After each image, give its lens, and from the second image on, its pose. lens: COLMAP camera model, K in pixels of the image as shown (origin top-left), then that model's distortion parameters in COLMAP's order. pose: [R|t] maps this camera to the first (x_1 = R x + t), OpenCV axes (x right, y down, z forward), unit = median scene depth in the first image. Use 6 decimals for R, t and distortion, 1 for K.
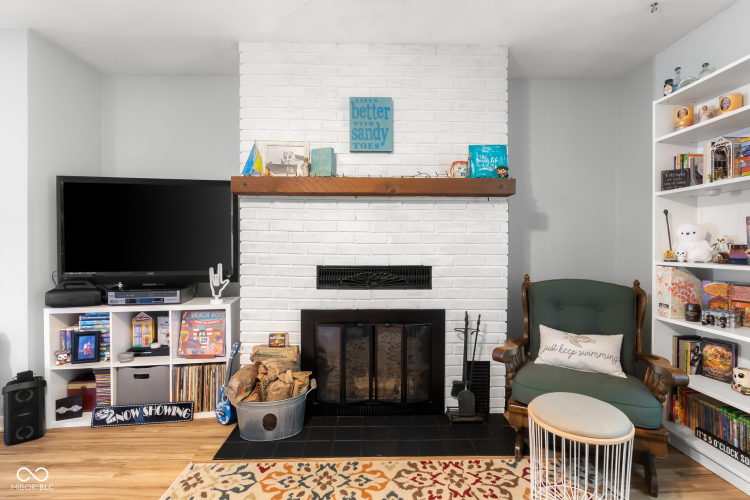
lens RADIAL K [[357.2, 0, 374.9], [0, 357.2, 250.1], [0, 0, 1]] dist [-0.004836, -0.002146]
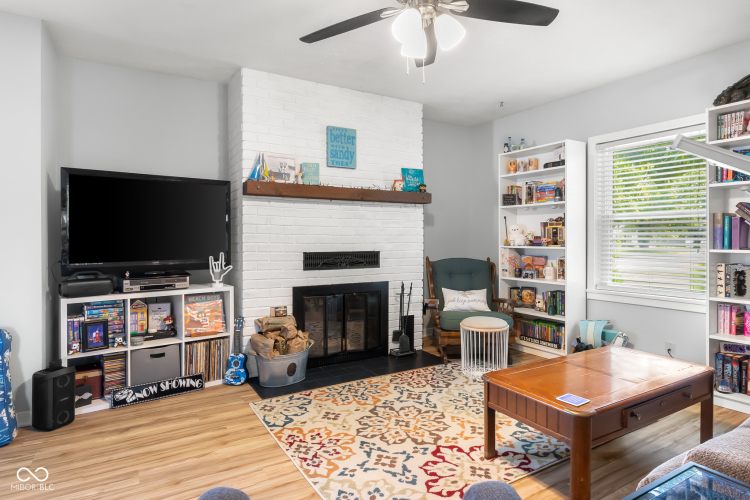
lens RADIAL K [[432.6, 0, 373.5], [0, 432.6, 238.4], [0, 0, 1]] dist [-0.005505, 0.001476]
pose [[0.869621, -0.002928, 0.493711, -0.728085], [0.006639, 0.999961, -0.005763, 0.003936], [-0.493675, 0.008289, 0.869607, -0.490965]]
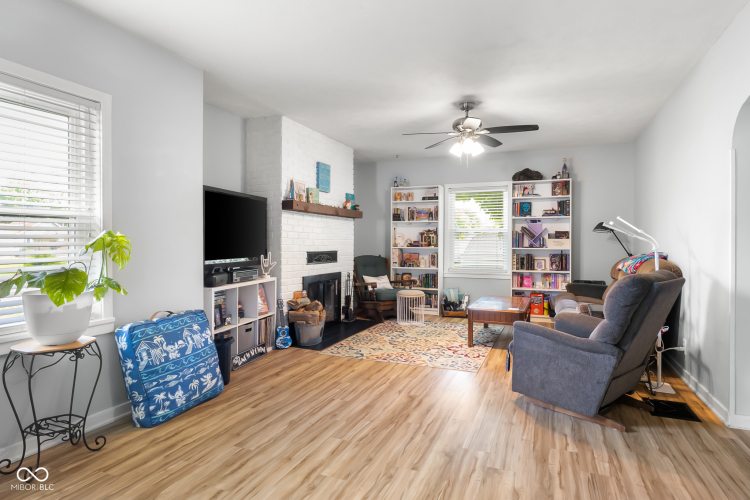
lens RADIAL K [[432.6, 0, 375.6], [0, 432.6, 243.2], [0, 0, 1]] dist [-0.005505, 0.001476]
pose [[0.402126, -0.002730, 0.915580, -2.047721], [0.004968, 0.999987, 0.000800, 0.001269], [-0.915571, 0.004227, 0.402135, -0.186065]]
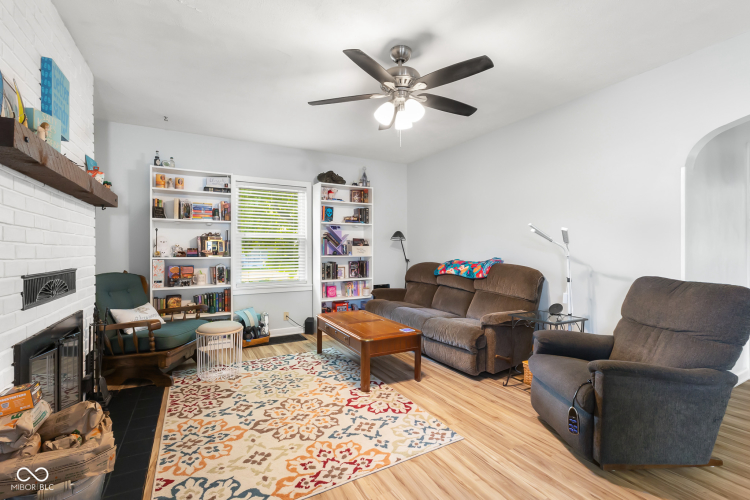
lens RADIAL K [[337.5, 0, 374.5], [0, 337.5, 251.9], [0, 0, 1]] dist [-0.000996, 0.000838]
pose [[-0.458989, -0.005092, 0.888427, -1.067233], [0.009235, 0.999902, 0.010502, -0.002797], [-0.888394, 0.013025, -0.458897, 0.716313]]
